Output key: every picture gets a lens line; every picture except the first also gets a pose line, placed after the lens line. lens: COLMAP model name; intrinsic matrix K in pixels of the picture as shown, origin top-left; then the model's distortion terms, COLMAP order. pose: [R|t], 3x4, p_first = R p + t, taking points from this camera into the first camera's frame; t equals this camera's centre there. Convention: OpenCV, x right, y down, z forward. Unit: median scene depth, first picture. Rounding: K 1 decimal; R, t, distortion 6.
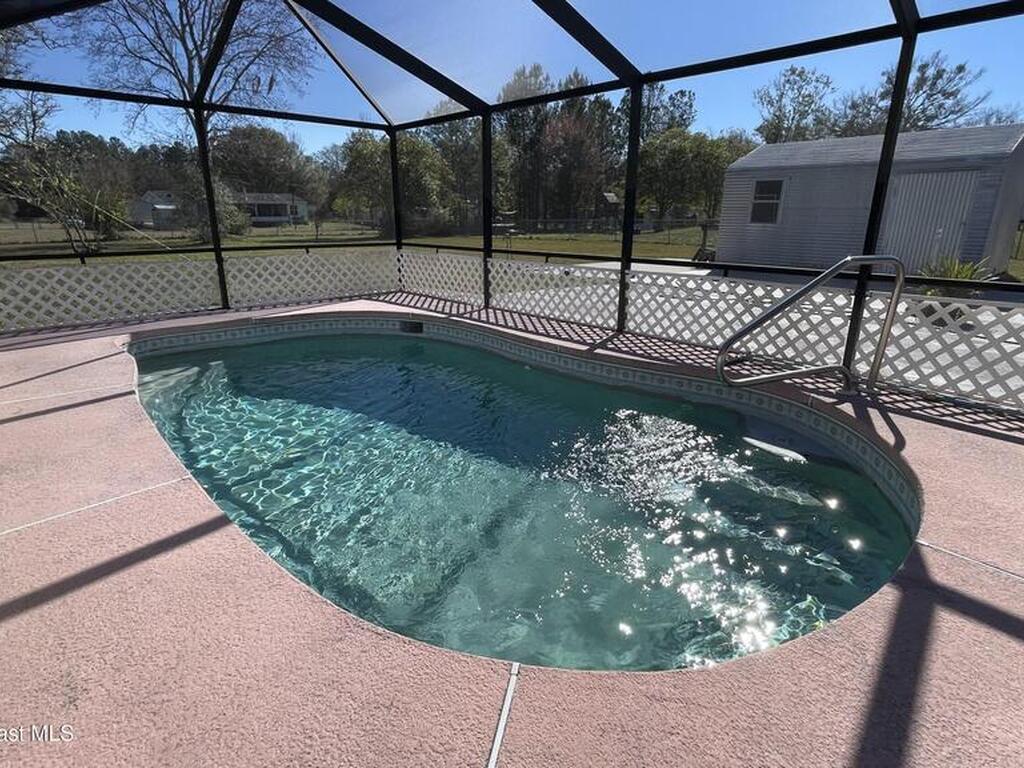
lens RADIAL K [[550.1, 0, 509.6], [0, 550.1, 383.9], [0, 0, 1]] dist [-0.003785, -0.000867]
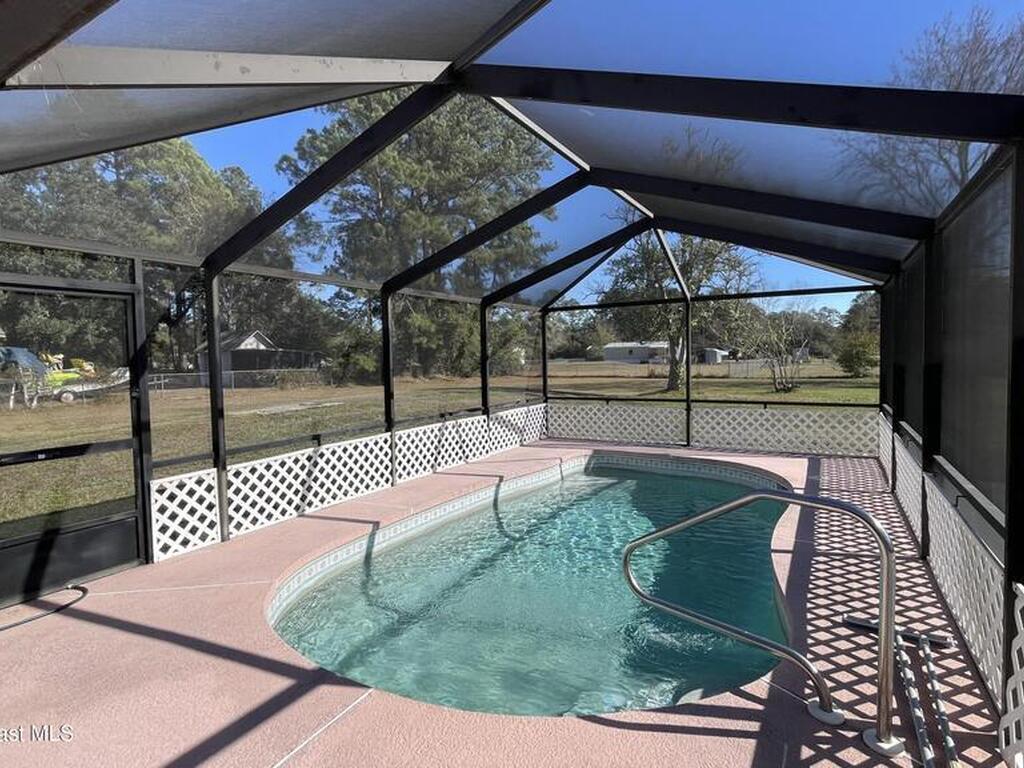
lens RADIAL K [[550.1, 0, 509.6], [0, 550.1, 383.9], [0, 0, 1]] dist [-0.003785, -0.000867]
pose [[0.286898, 0.040487, -0.957105, 0.602140], [-0.261802, 0.964386, -0.037682, -0.123577], [0.921493, 0.261382, 0.287280, 0.227053]]
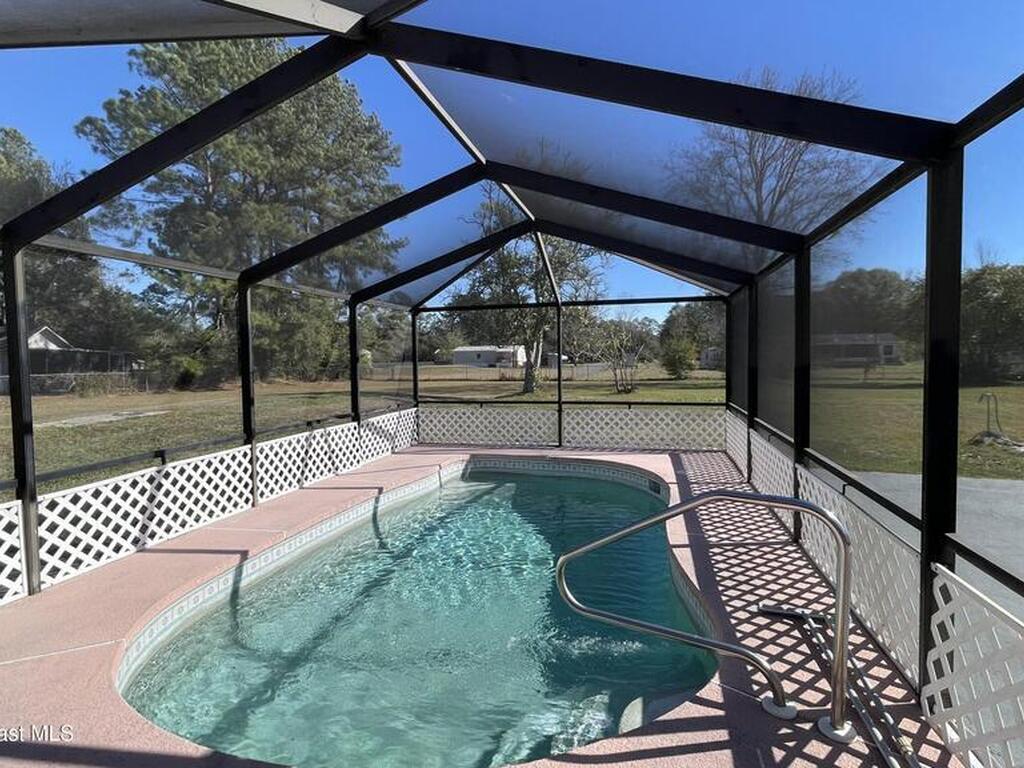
lens RADIAL K [[550.1, 0, 509.6], [0, 550.1, 383.9], [0, 0, 1]] dist [-0.003785, -0.000867]
pose [[0.537755, 0.031519, -0.842512, 0.534709], [-0.233388, 0.965815, -0.112834, -0.109410], [0.810154, 0.257309, 0.526728, 0.186674]]
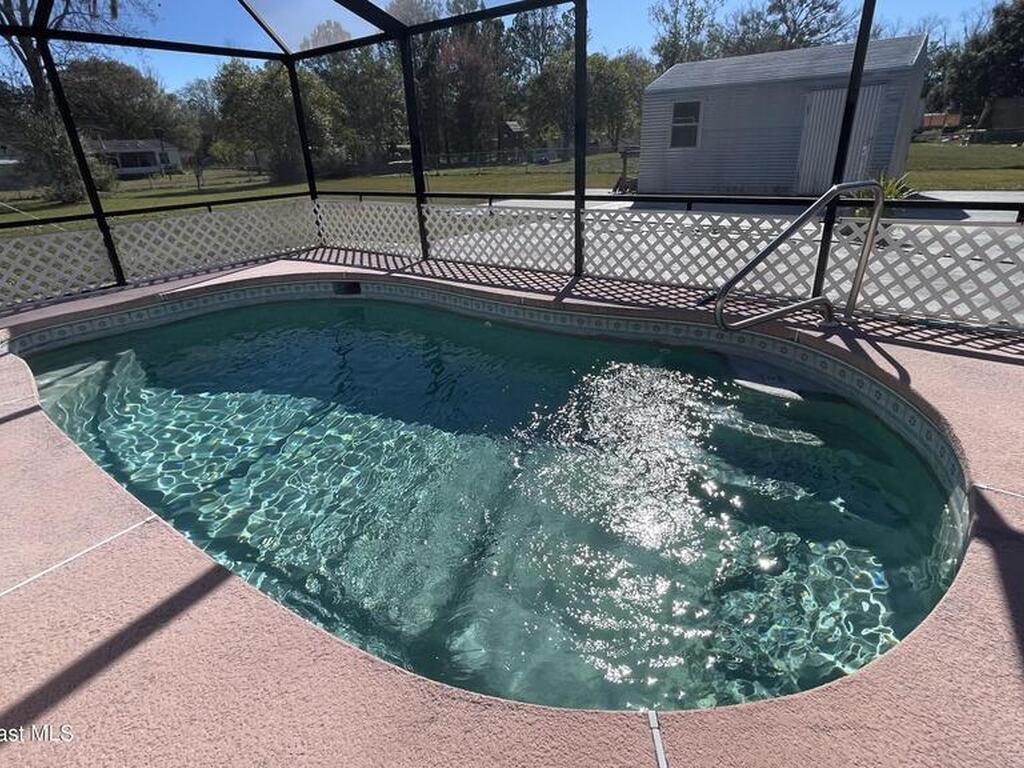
lens RADIAL K [[550.1, 0, 509.6], [0, 550.1, 383.9], [0, 0, 1]] dist [-0.003785, -0.000867]
pose [[0.984132, -0.110407, 0.138903, -0.058591], [0.094850, 0.988938, 0.114038, -0.025112], [-0.149957, -0.099054, 0.983718, 0.053540]]
